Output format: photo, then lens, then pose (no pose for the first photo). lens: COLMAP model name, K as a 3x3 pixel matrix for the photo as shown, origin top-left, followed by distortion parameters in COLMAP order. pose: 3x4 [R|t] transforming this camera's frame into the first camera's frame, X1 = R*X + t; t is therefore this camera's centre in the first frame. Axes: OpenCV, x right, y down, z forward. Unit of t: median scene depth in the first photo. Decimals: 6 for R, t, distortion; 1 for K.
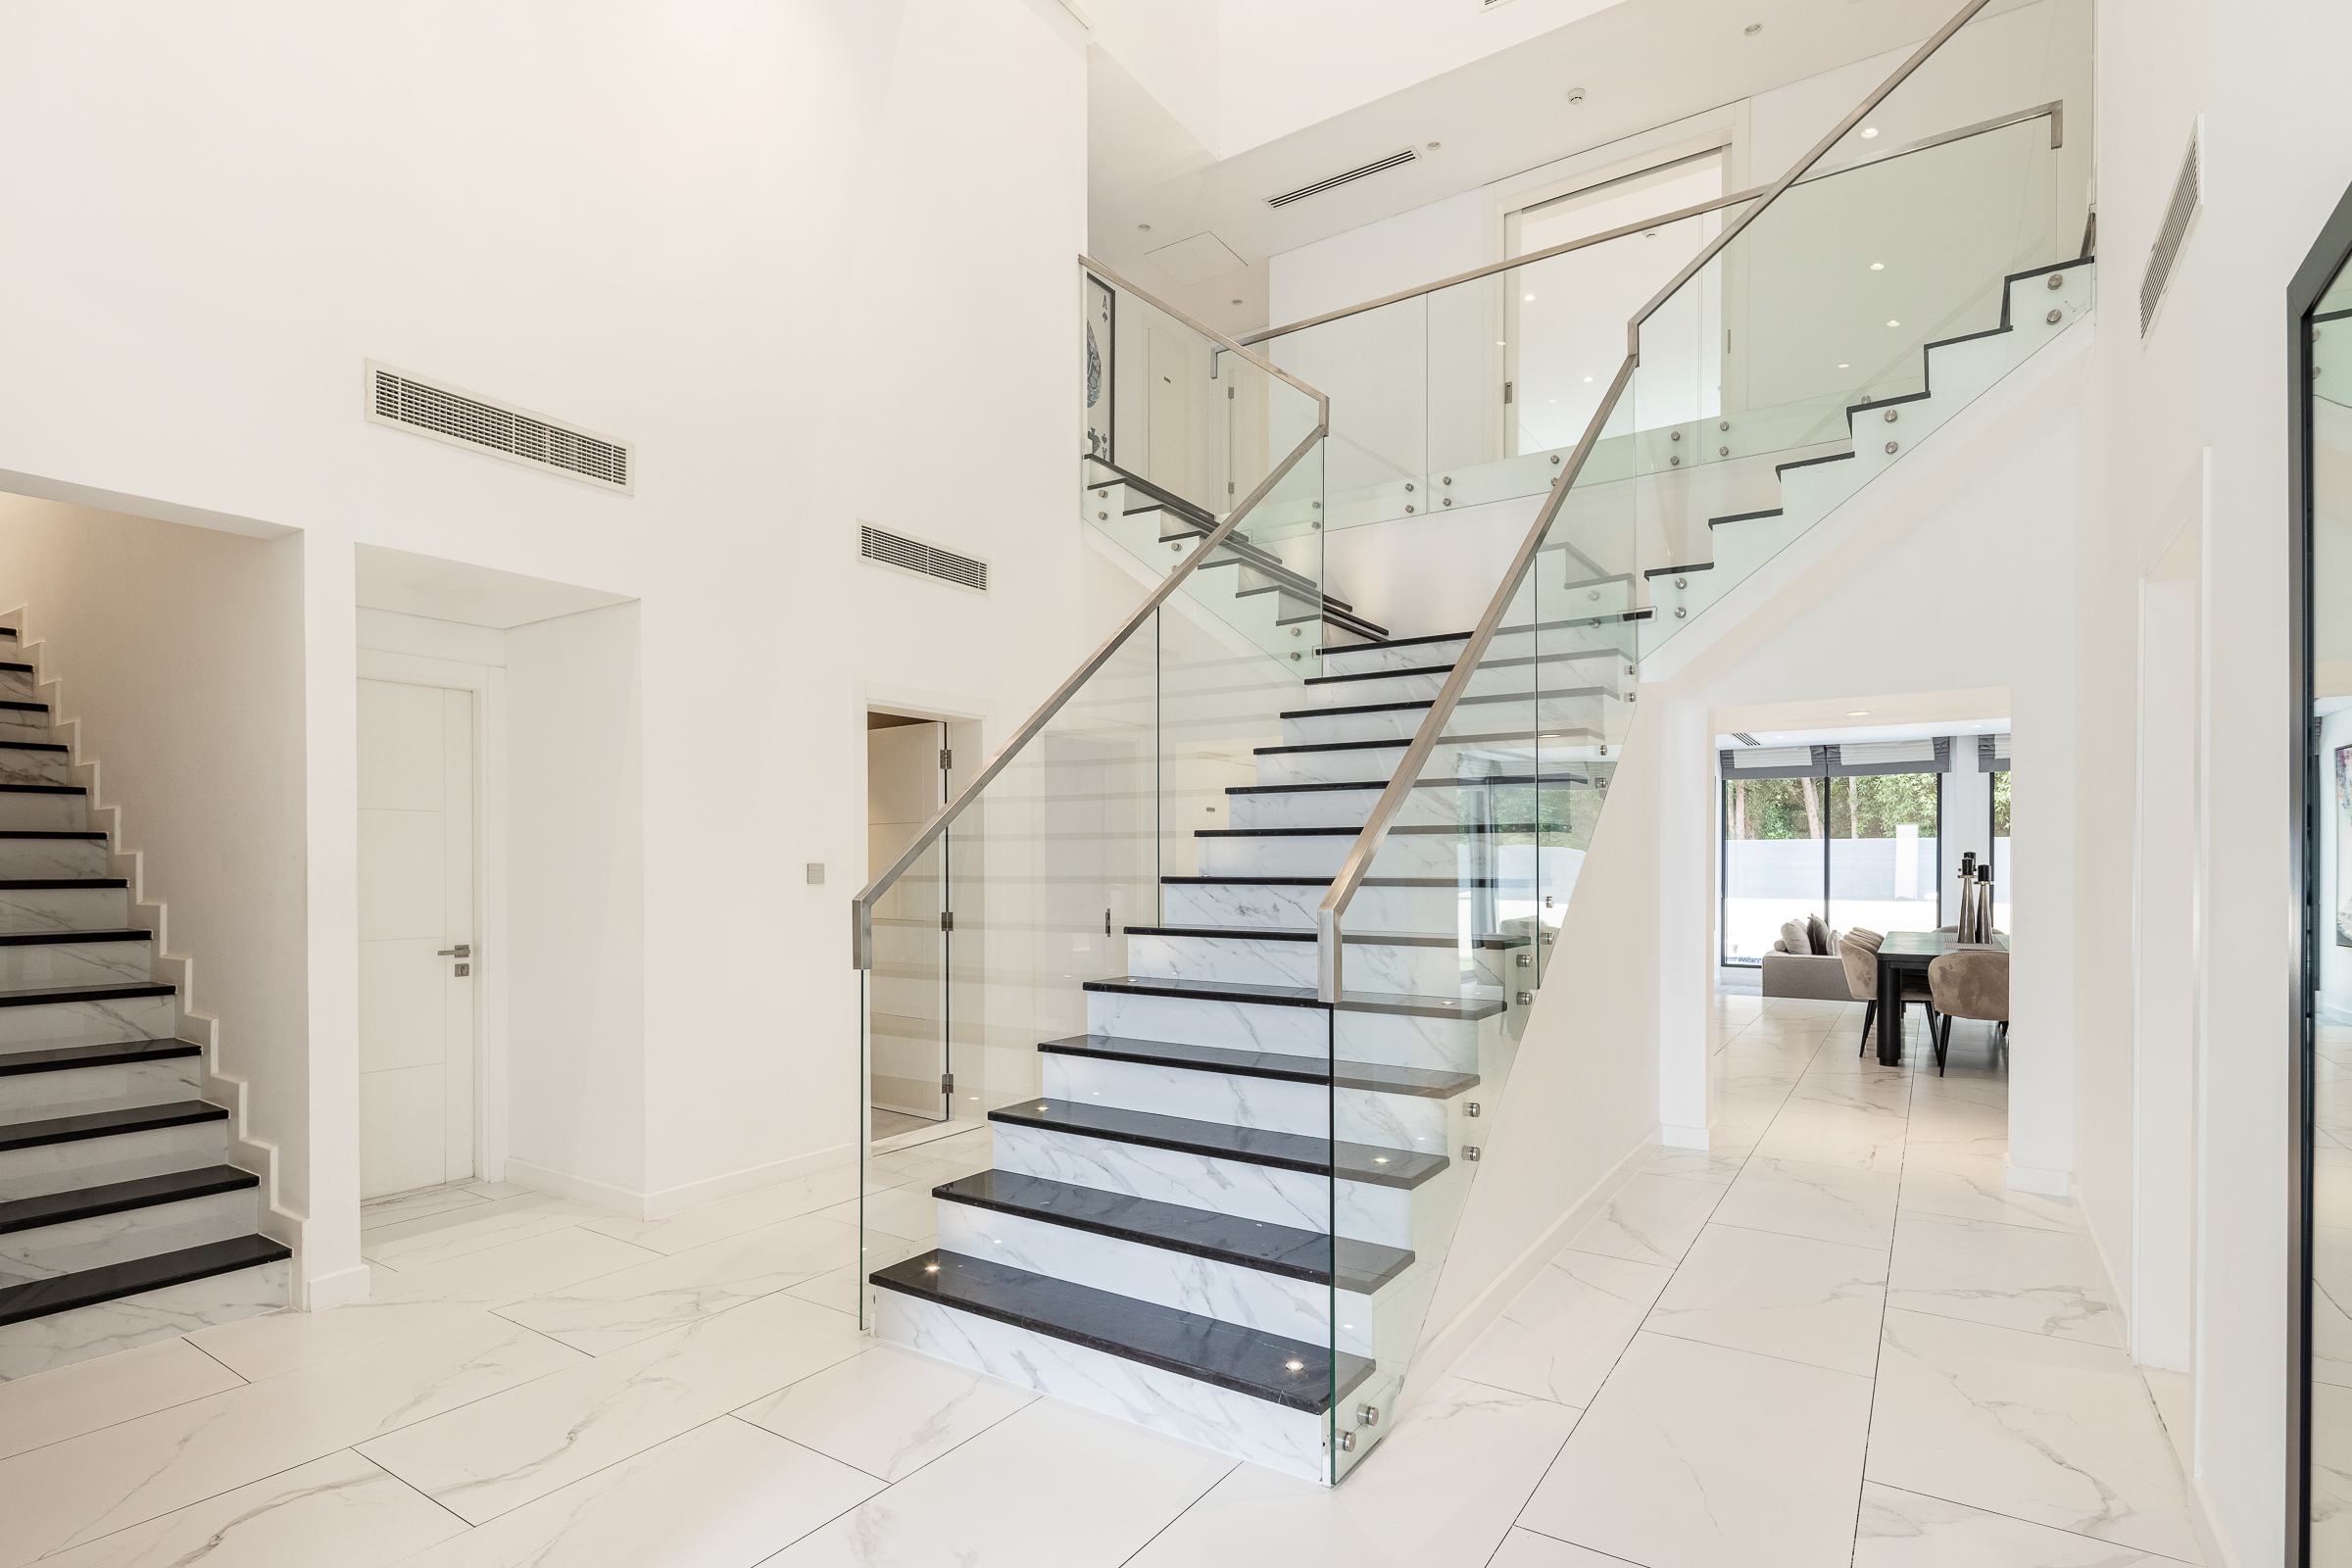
lens RADIAL K [[1141.0, 0, 1177.0], [0, 1141.0, 865.6], [0, 0, 1]] dist [0.003721, -0.000268]
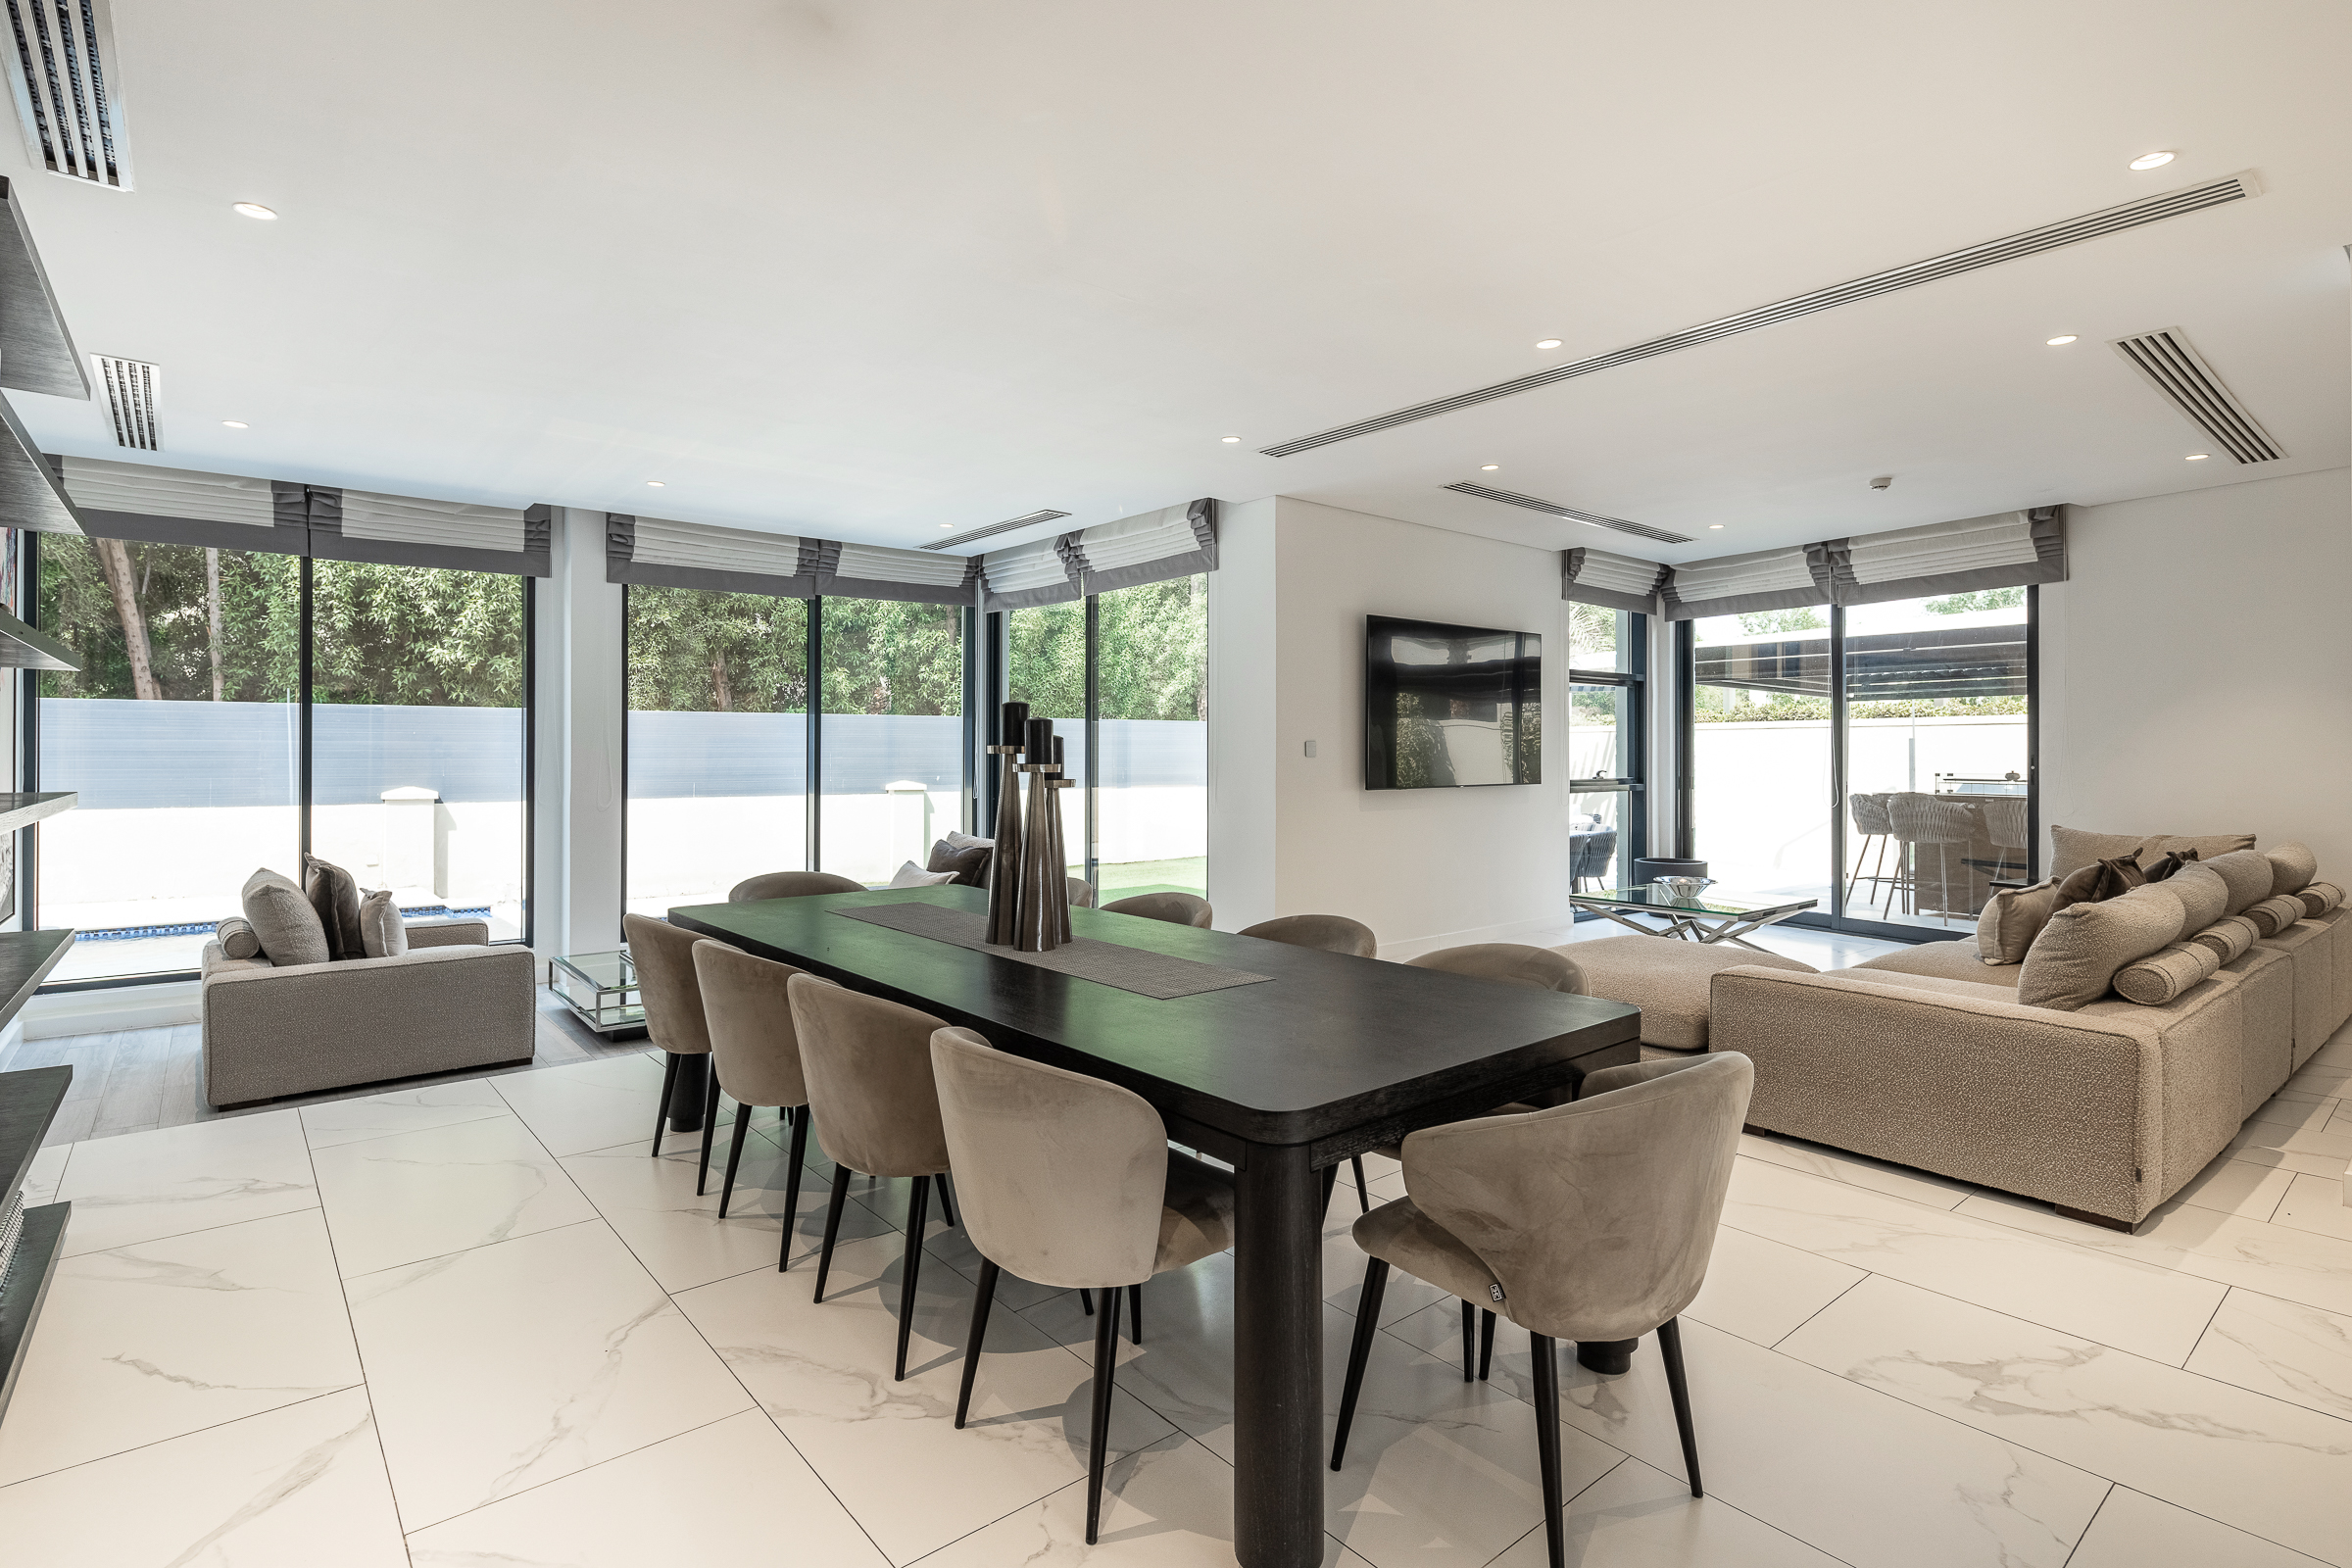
lens RADIAL K [[1141.0, 0, 1164.7], [0, 1141.0, 744.7], [0, 0, 1]] dist [0.003721, -0.000268]
pose [[0.287697, 0.005467, 0.957706, 0.227778], [-0.001352, 0.999985, -0.005302, 0.002453], [-0.957721, 0.000231, 0.287700, 0.547227]]
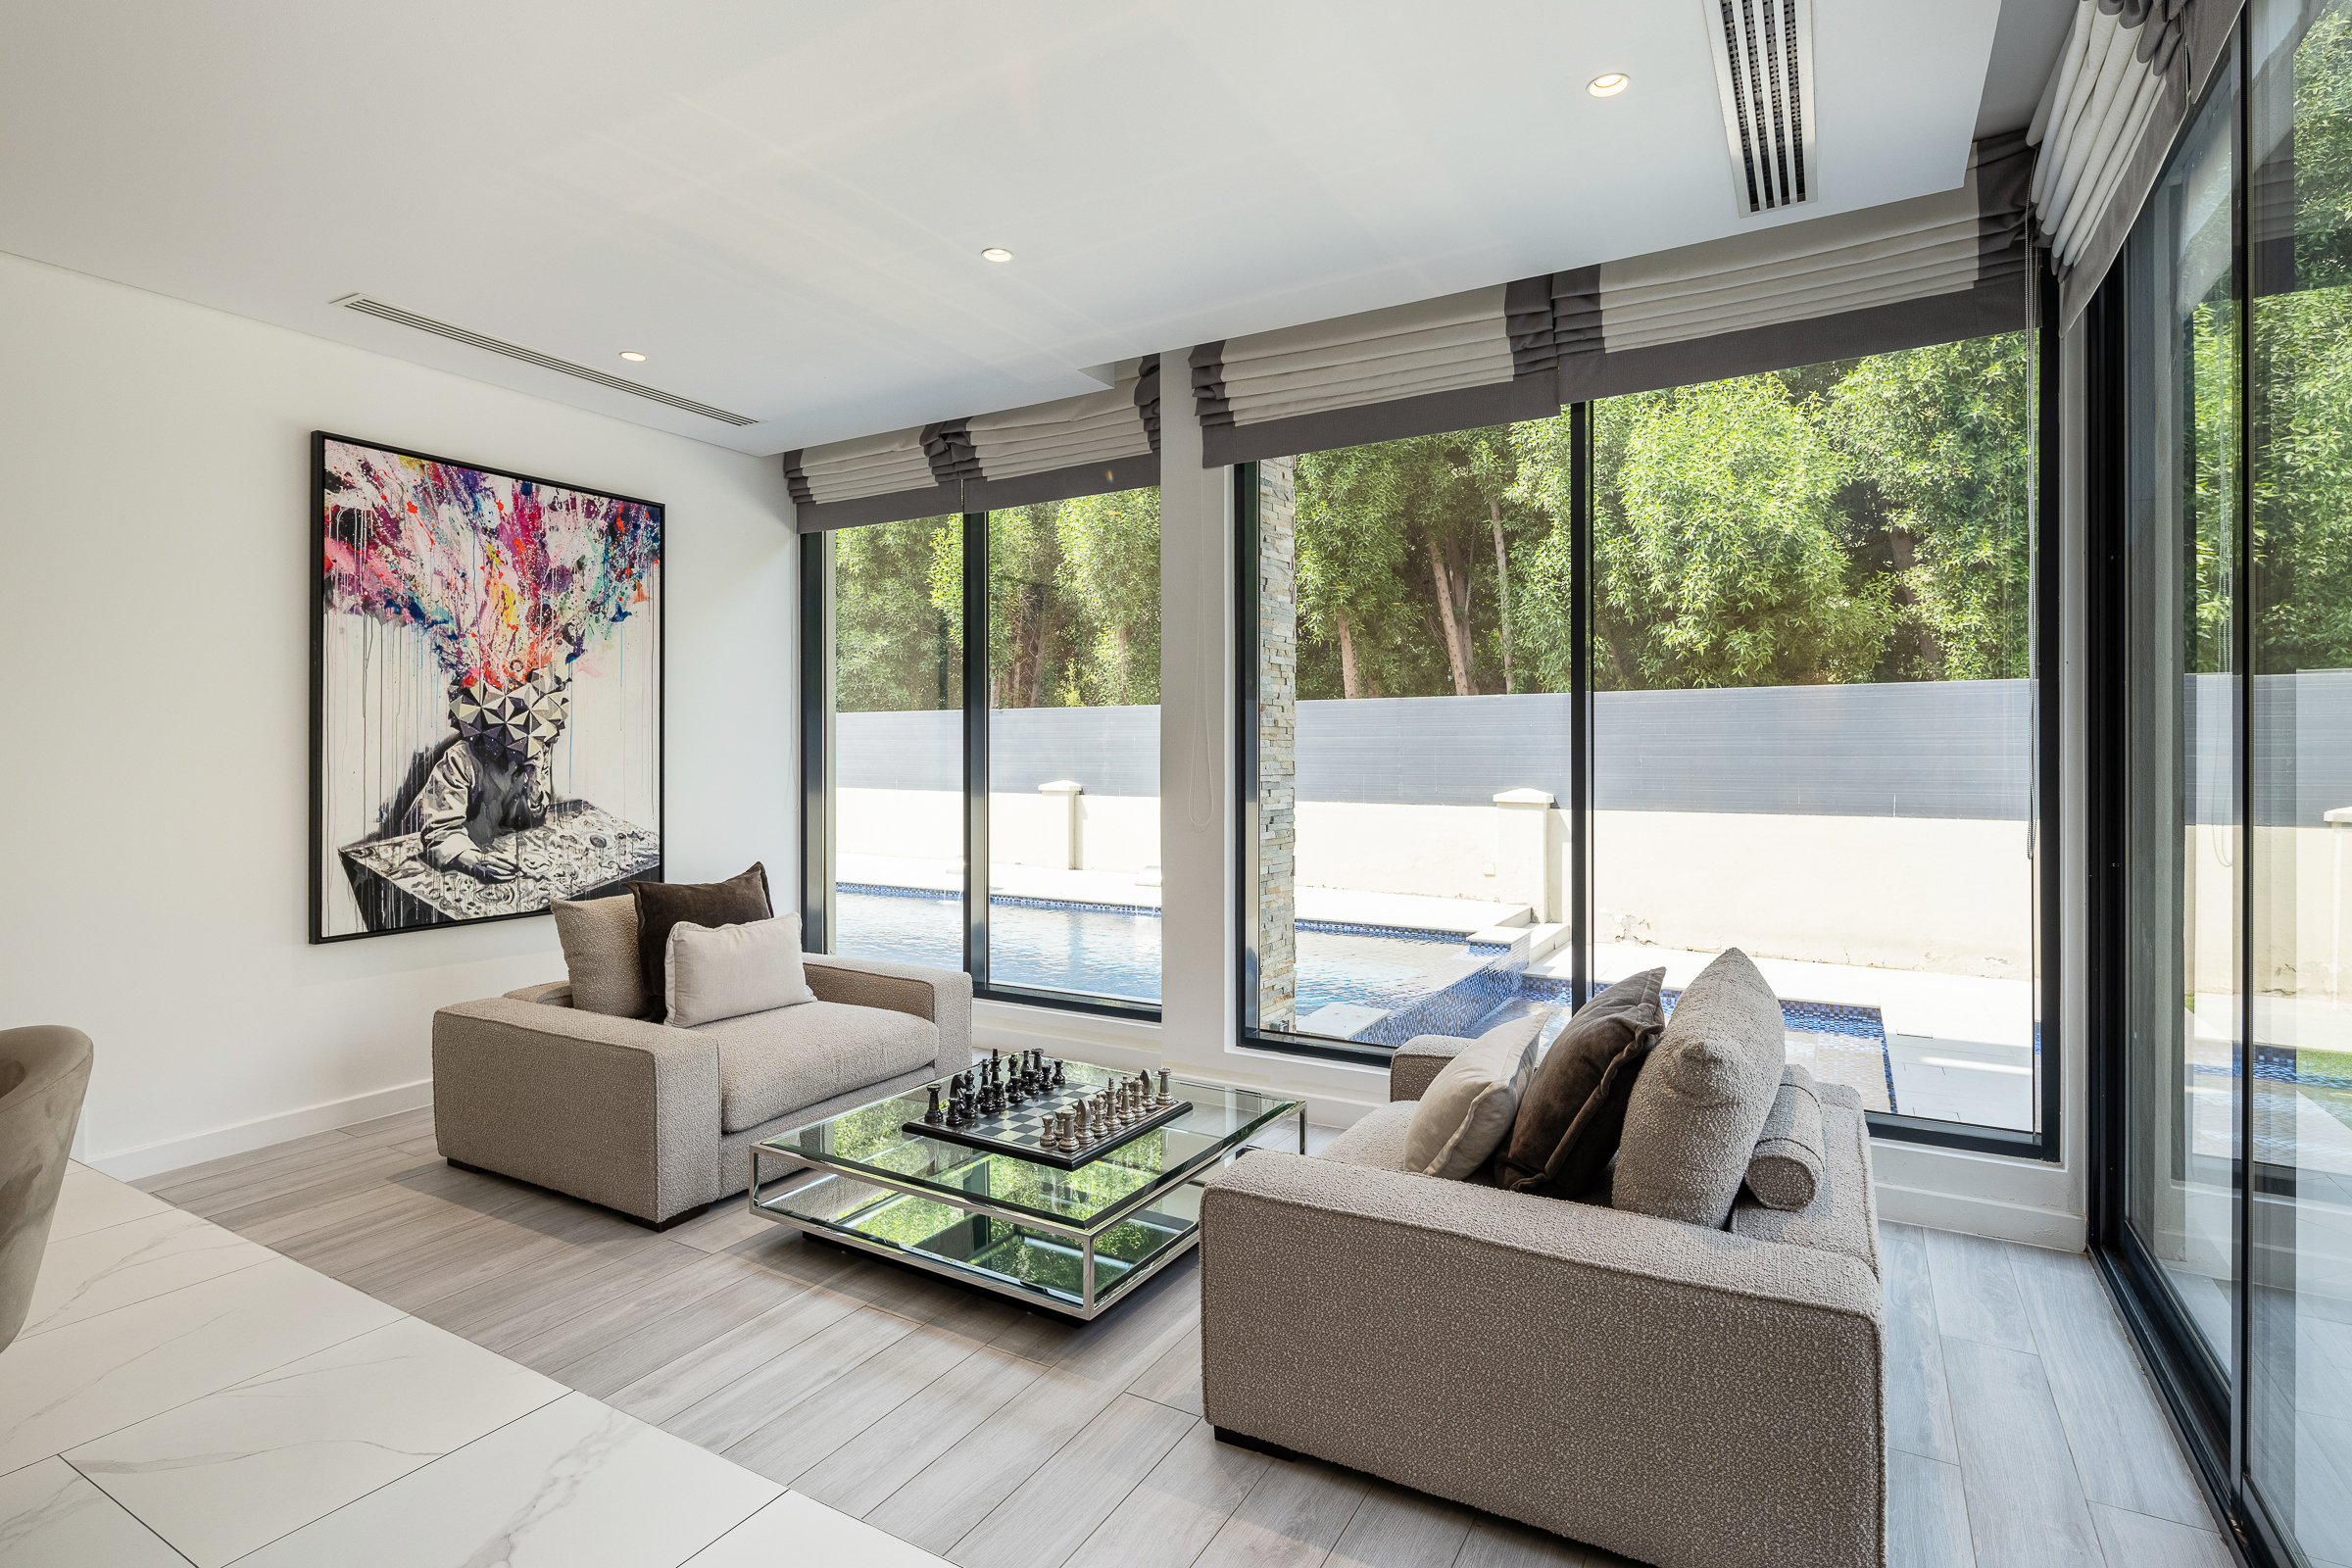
lens RADIAL K [[1141.0, 0, 1164.3], [0, 1141.0, 763.3], [0, 0, 1]] dist [0.003721, -0.000268]
pose [[0.997802, -0.000608, 0.066265, 0.638136], [-0.000134, 0.999937, 0.011194, 0.006819], [-0.066268, -0.011178, 0.997739, 0.618168]]
